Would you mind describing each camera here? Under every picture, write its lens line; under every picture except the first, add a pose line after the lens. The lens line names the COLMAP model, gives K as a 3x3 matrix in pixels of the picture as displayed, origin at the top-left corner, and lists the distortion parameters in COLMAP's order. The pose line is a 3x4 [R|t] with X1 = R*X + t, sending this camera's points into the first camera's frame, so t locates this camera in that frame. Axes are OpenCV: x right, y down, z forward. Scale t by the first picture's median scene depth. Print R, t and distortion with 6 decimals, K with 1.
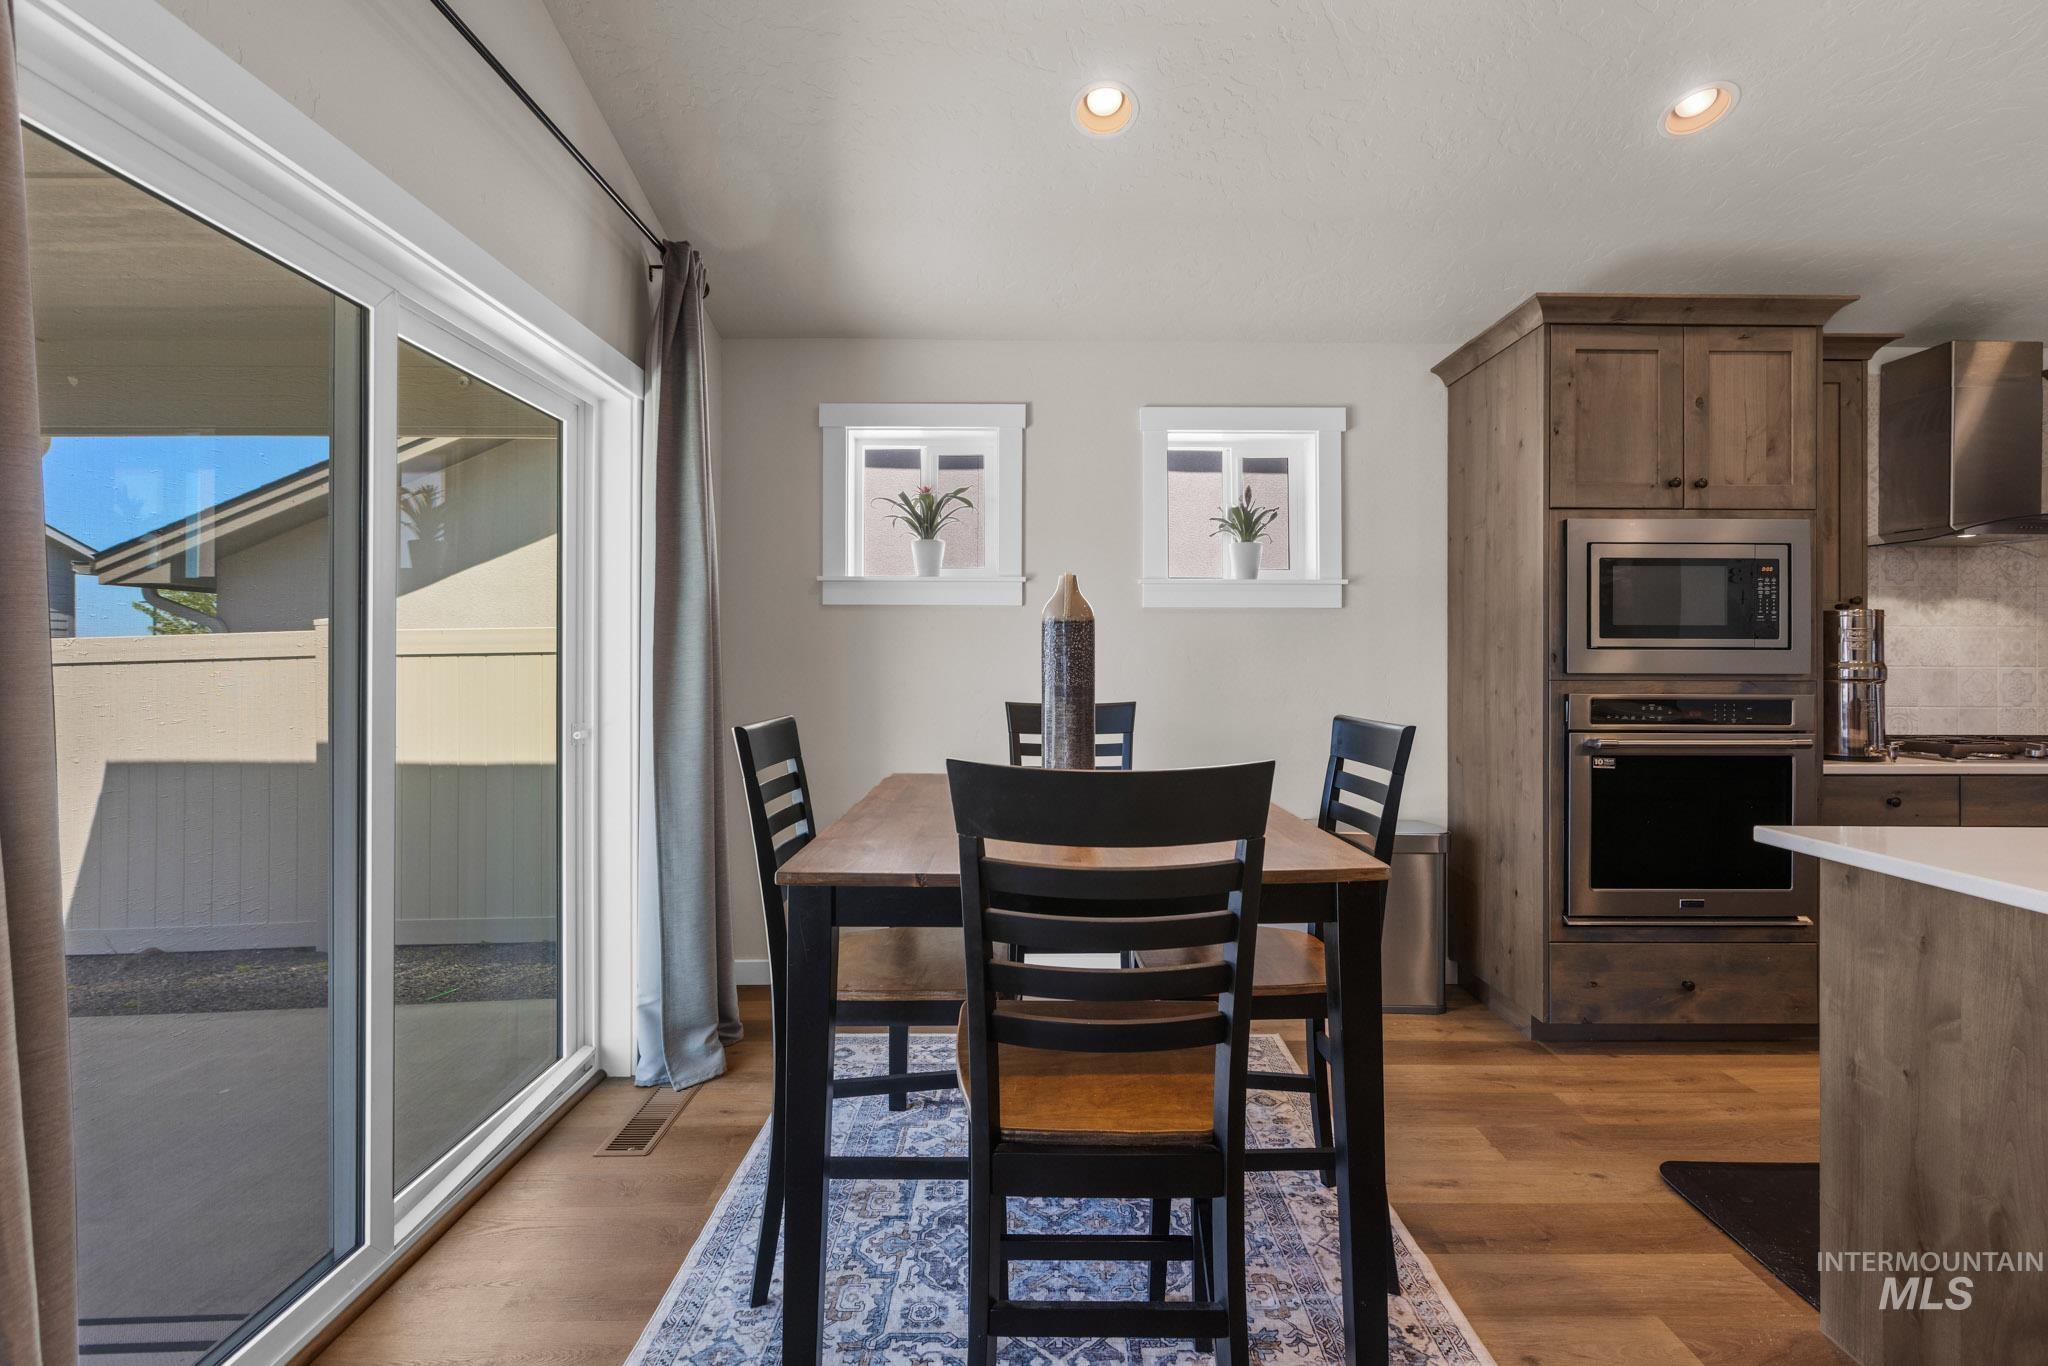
lens RADIAL K [[923.7, 0, 1065.6], [0, 923.7, 659.3], [0, 0, 1]] dist [-0.001352, 0.013567]
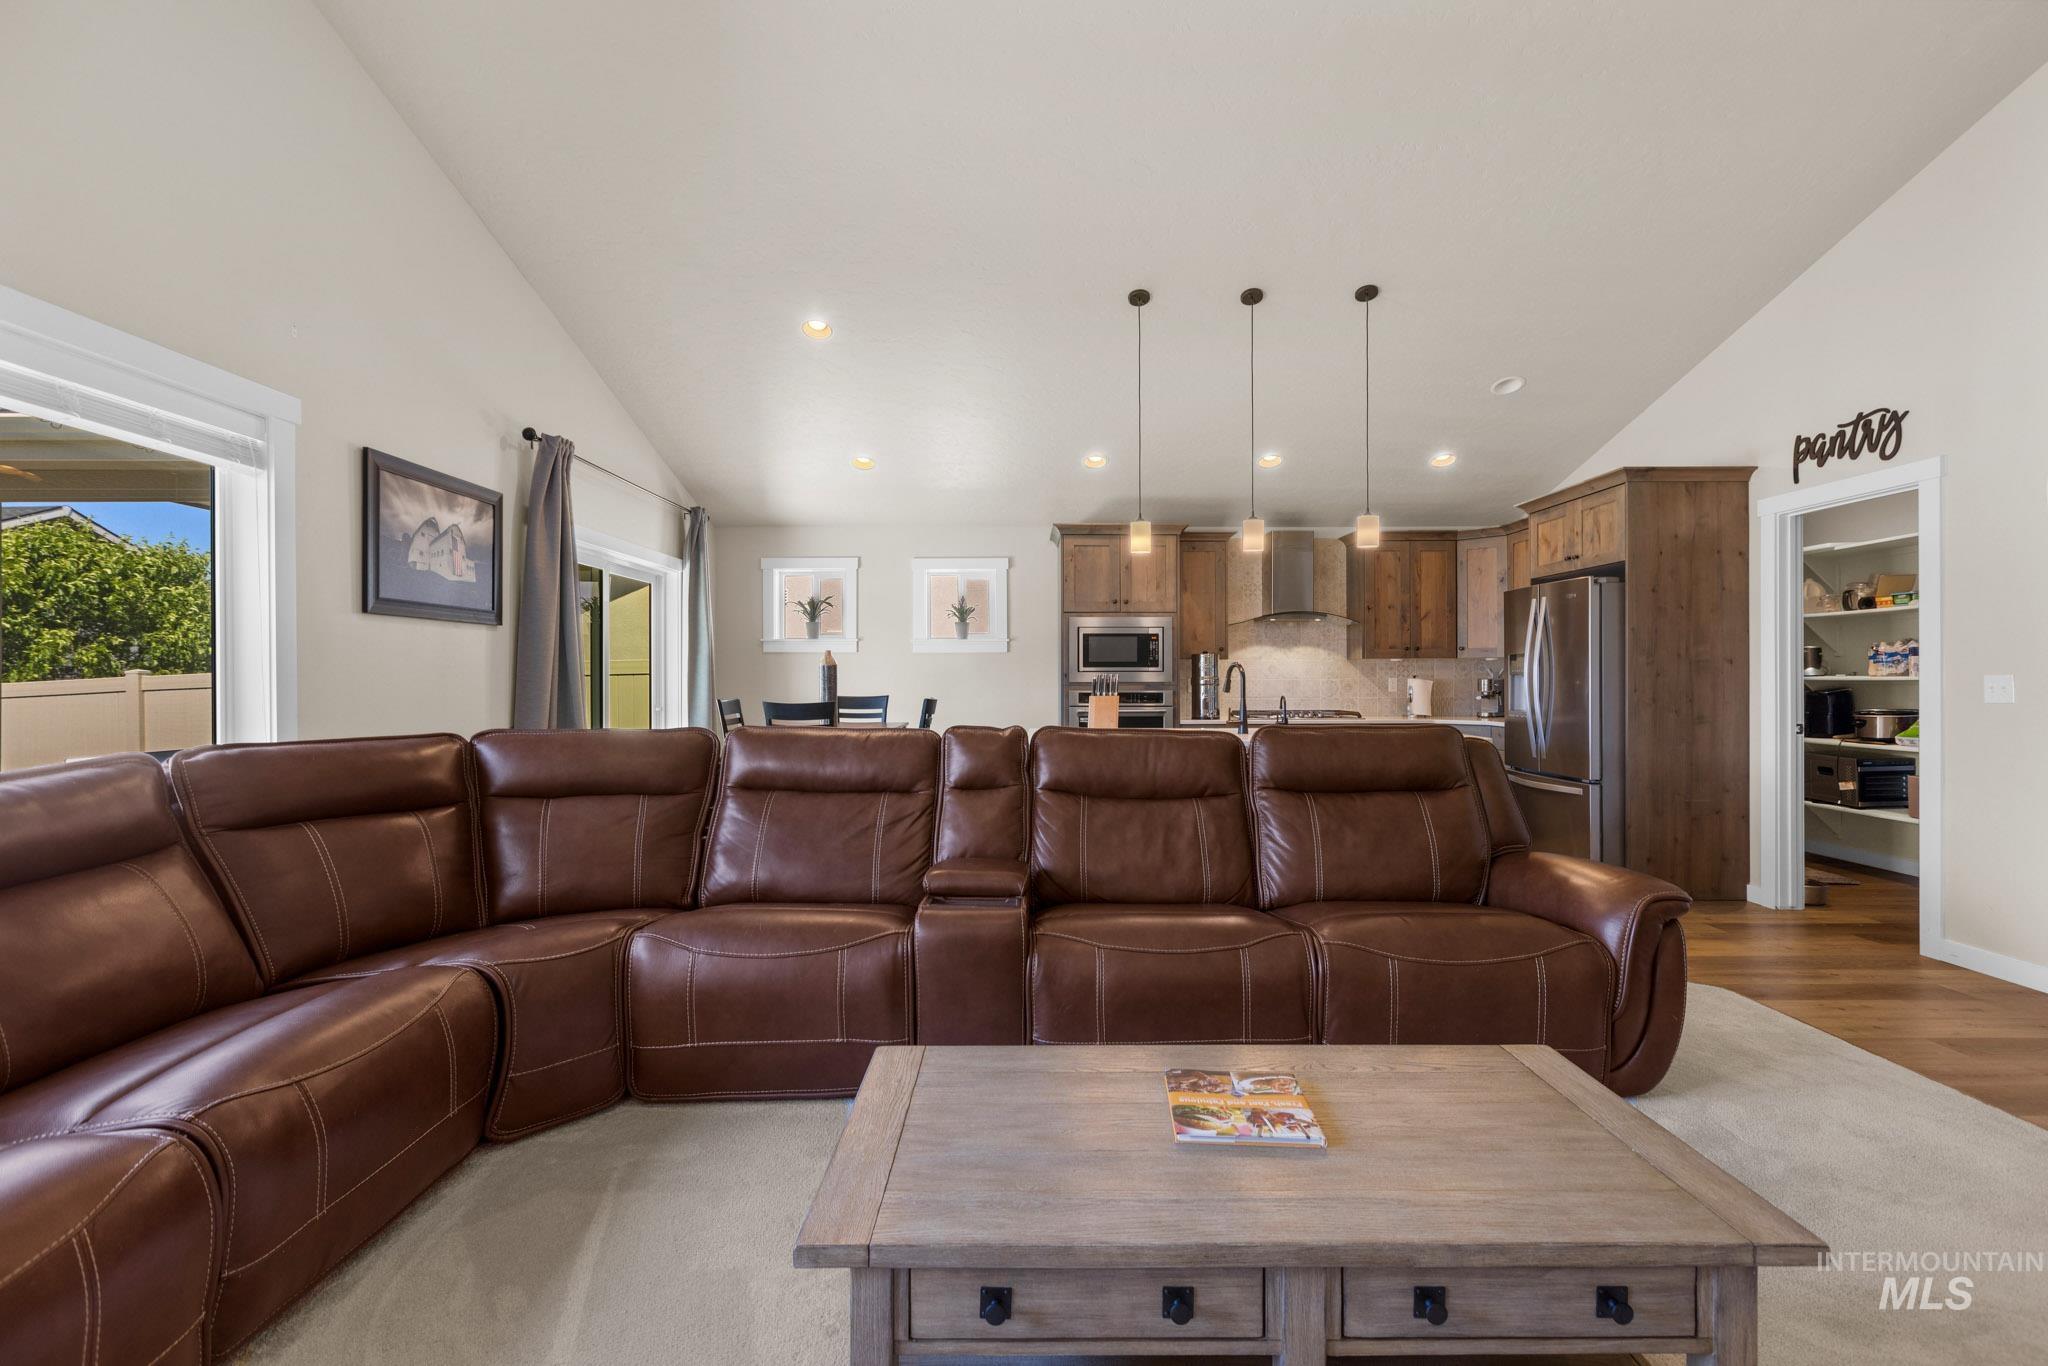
lens RADIAL K [[906.4, 0, 1040.6], [0, 906.4, 683.8], [0, 0, 1]] dist [-0.002111, -0.000159]
pose [[0.999781, -0.005575, -0.020154, 0.509640], [0.005787, 0.999928, 0.010490, -0.006099], [0.020095, -0.010605, 0.999742, -1.312525]]
